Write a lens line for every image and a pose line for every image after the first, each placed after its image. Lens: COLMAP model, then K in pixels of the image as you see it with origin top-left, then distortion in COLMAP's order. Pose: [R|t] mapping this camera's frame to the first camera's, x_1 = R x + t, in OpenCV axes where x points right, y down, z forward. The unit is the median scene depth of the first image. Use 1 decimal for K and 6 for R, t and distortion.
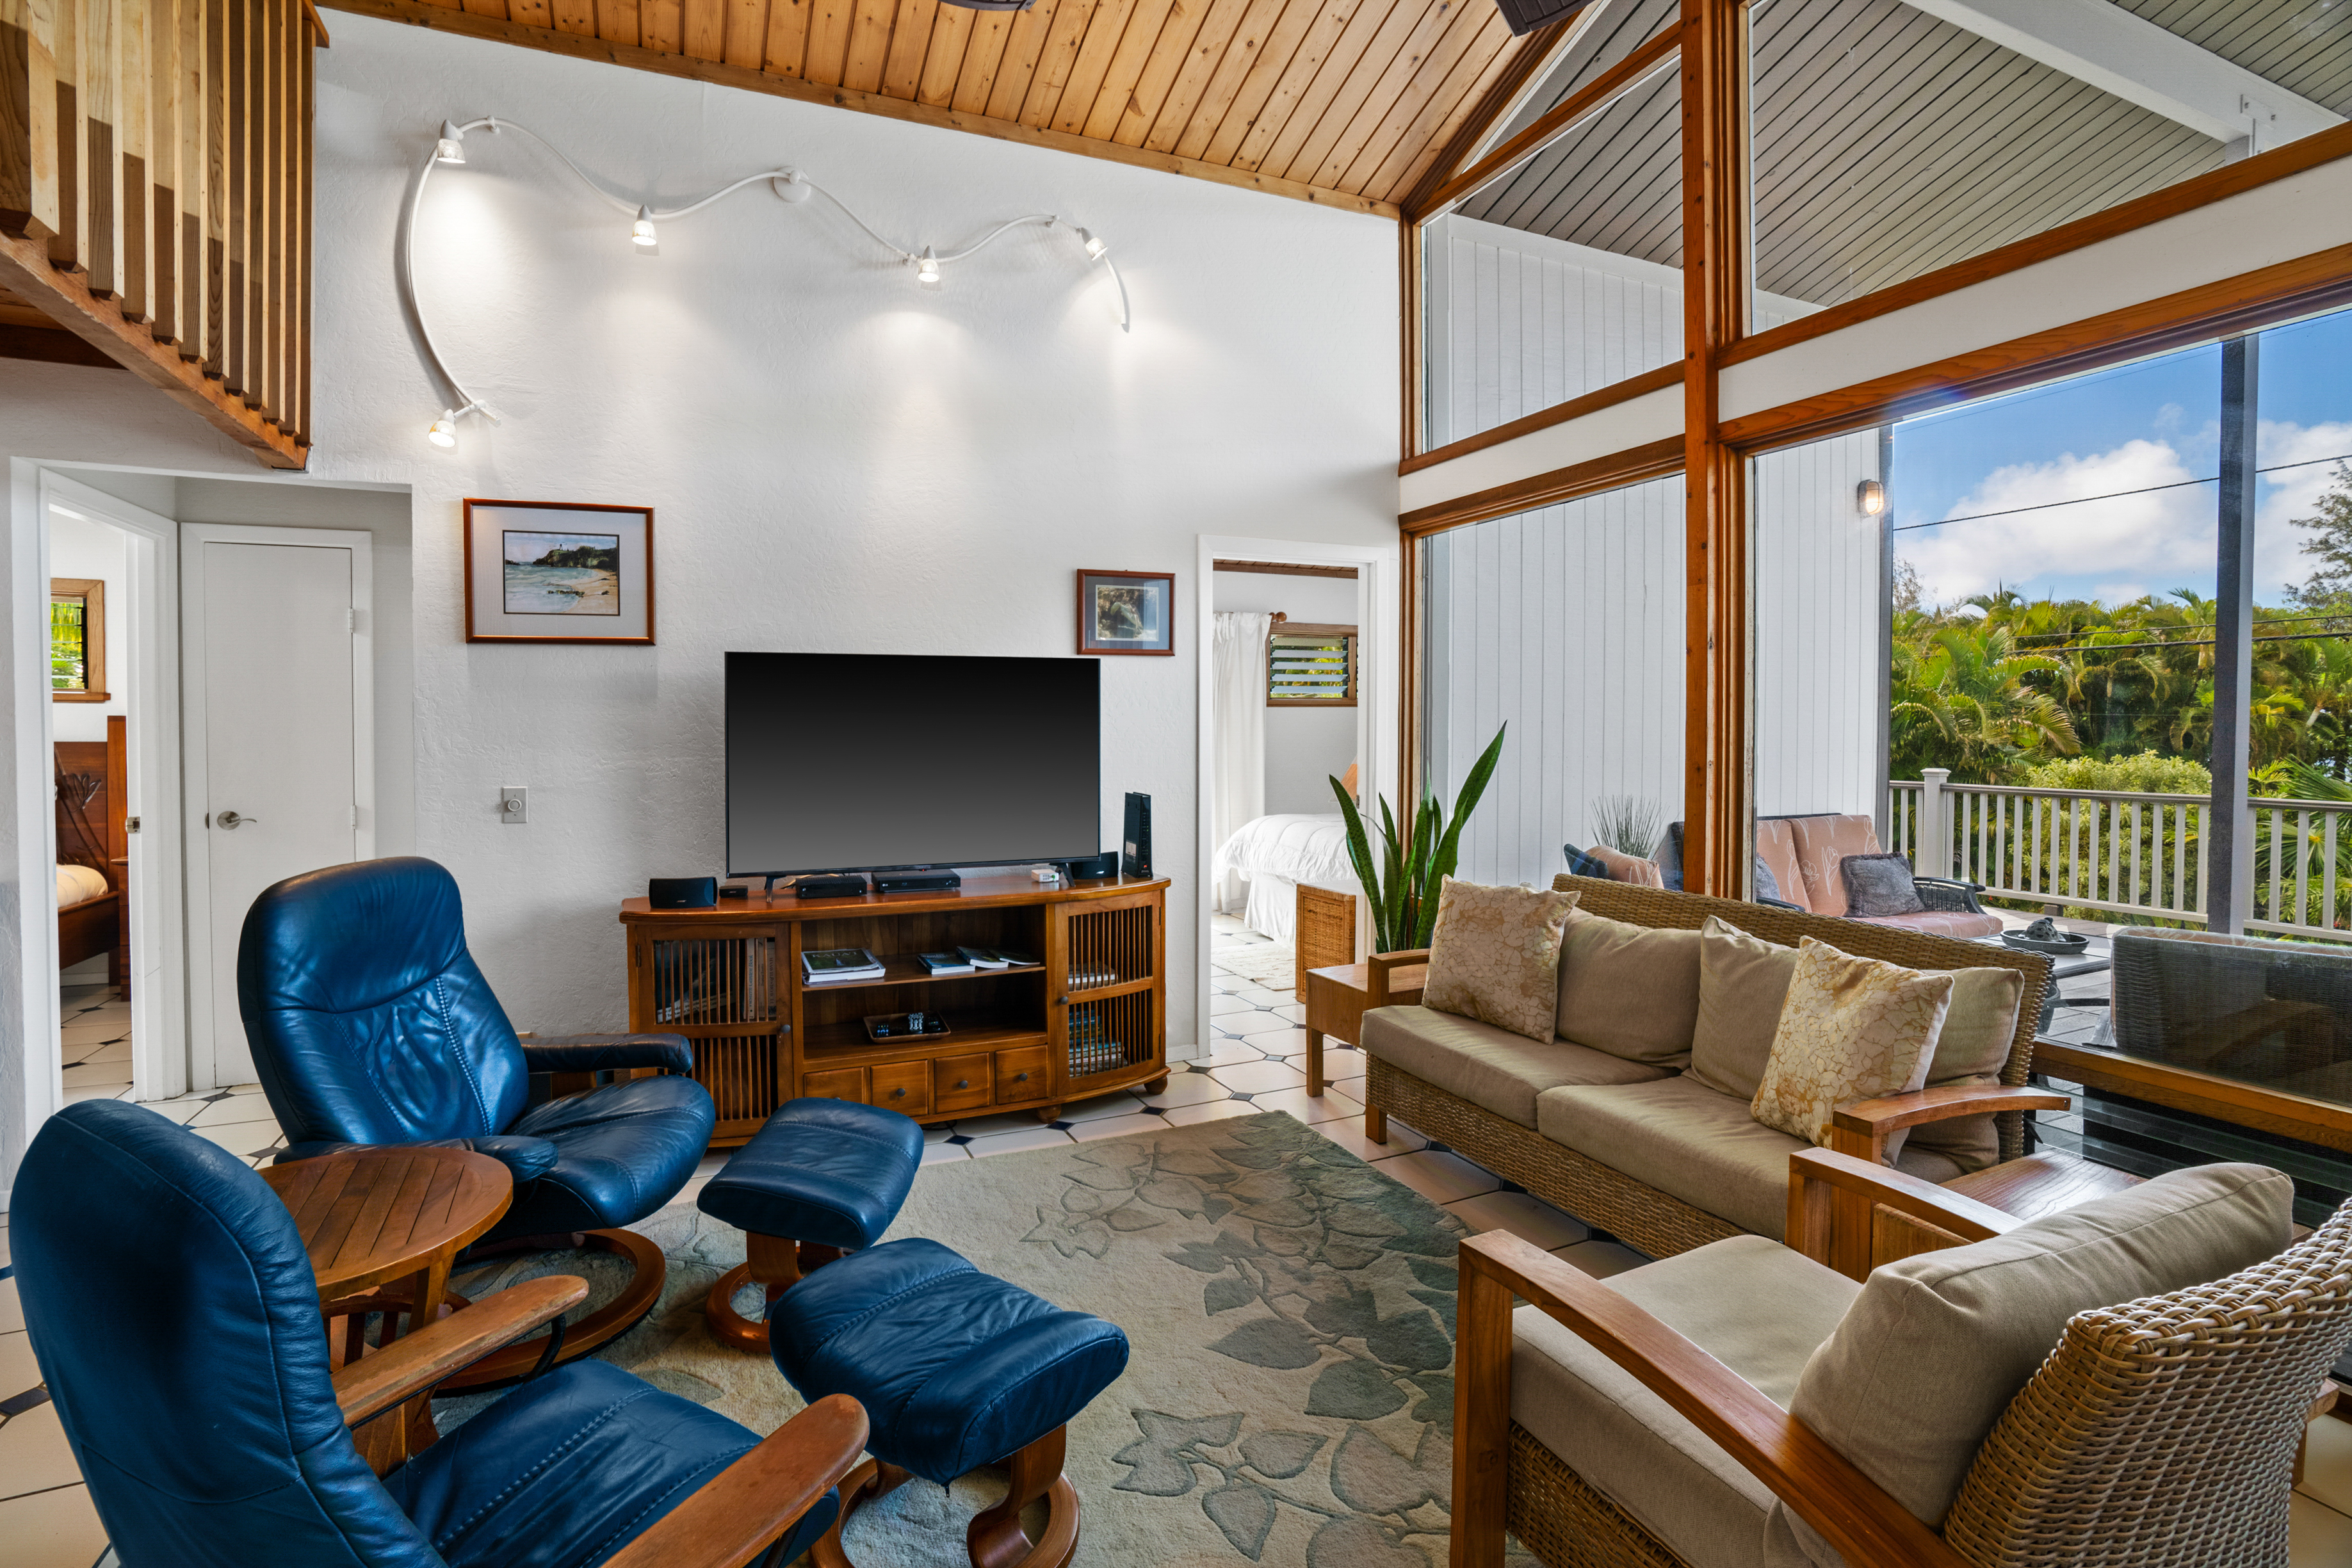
lens RADIAL K [[1111.1, 0, 1134.1], [0, 1111.1, 738.5], [0, 0, 1]] dist [-0.075149, 0.033443]
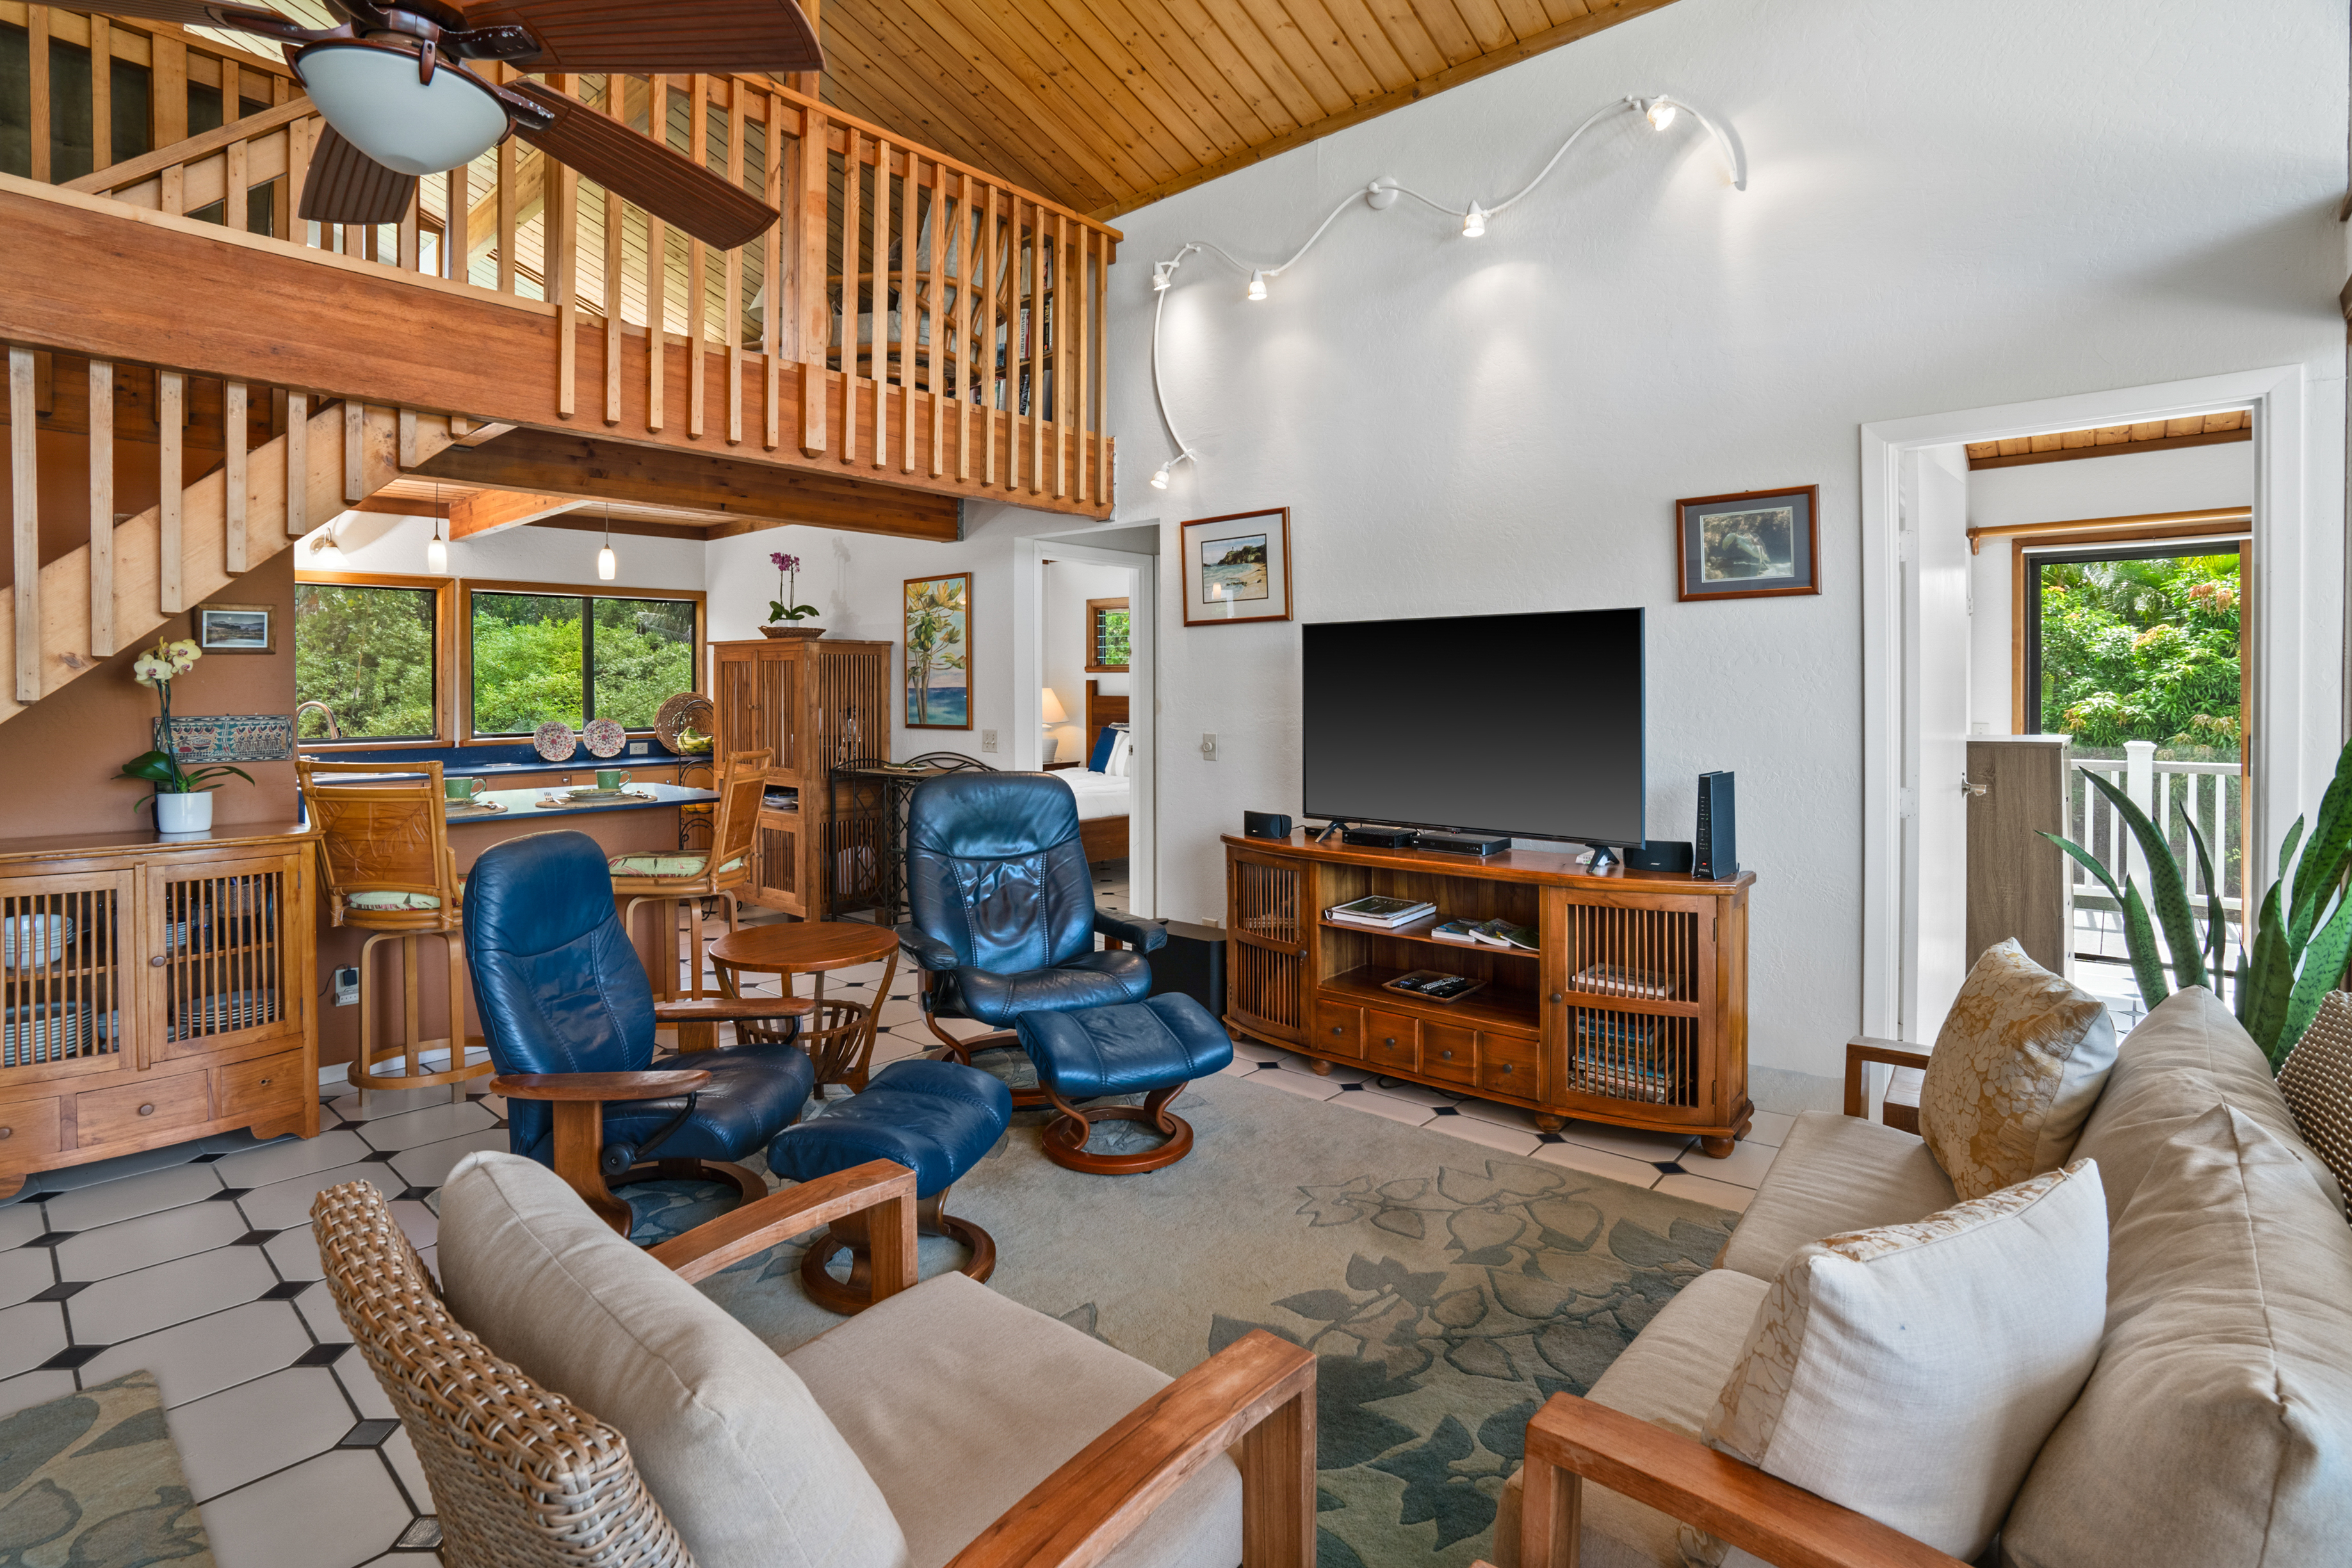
lens RADIAL K [[1120.9, 0, 1164.8], [0, 1120.9, 691.9], [0, 0, 1]] dist [-0.066522, 0.000297]
pose [[0.434859, 0.001988, -0.900497, 0.612363], [-0.011451, 0.999929, -0.003322, -0.001047], [0.900426, 0.011756, 0.434850, 0.341011]]
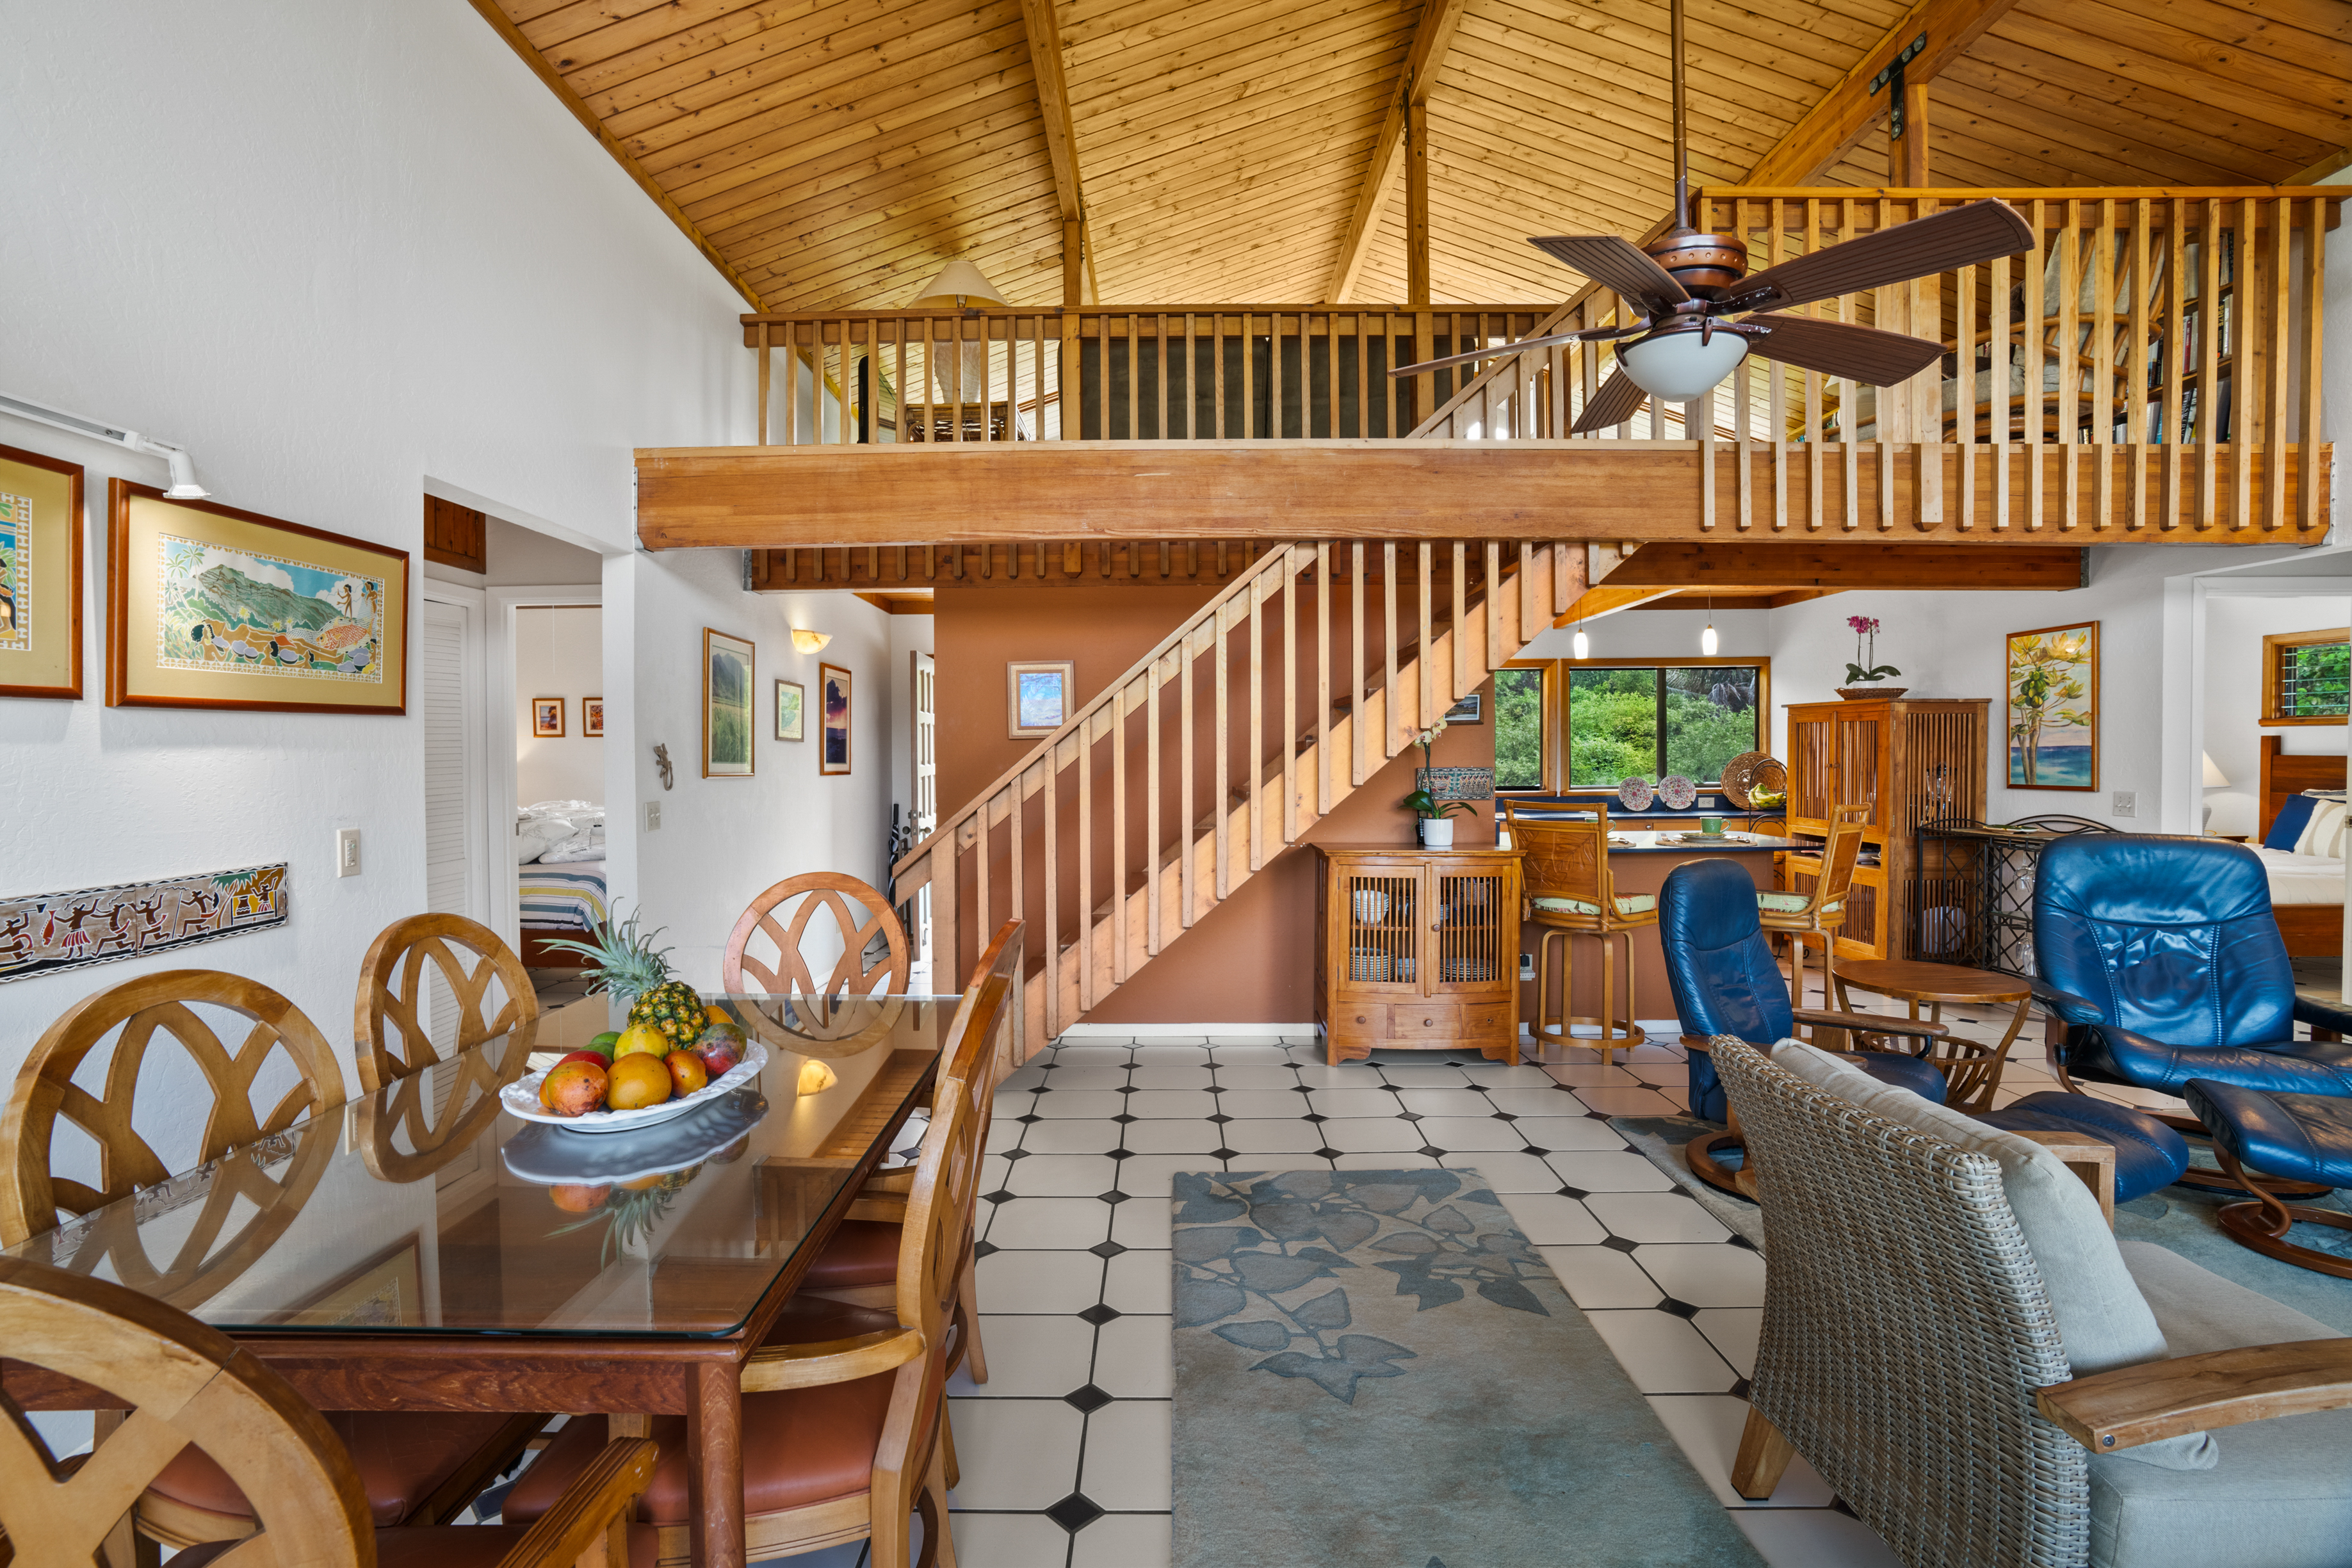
lens RADIAL K [[1098.8, 0, 1163.1], [0, 1098.8, 777.8], [0, 0, 1]] dist [-0.053137, 0.022968]
pose [[-0.397916, 0.023105, -0.917131, 0.836975], [-0.007867, 0.999560, 0.028594, 0.002197], [0.917388, 0.018593, -0.397559, 0.217112]]
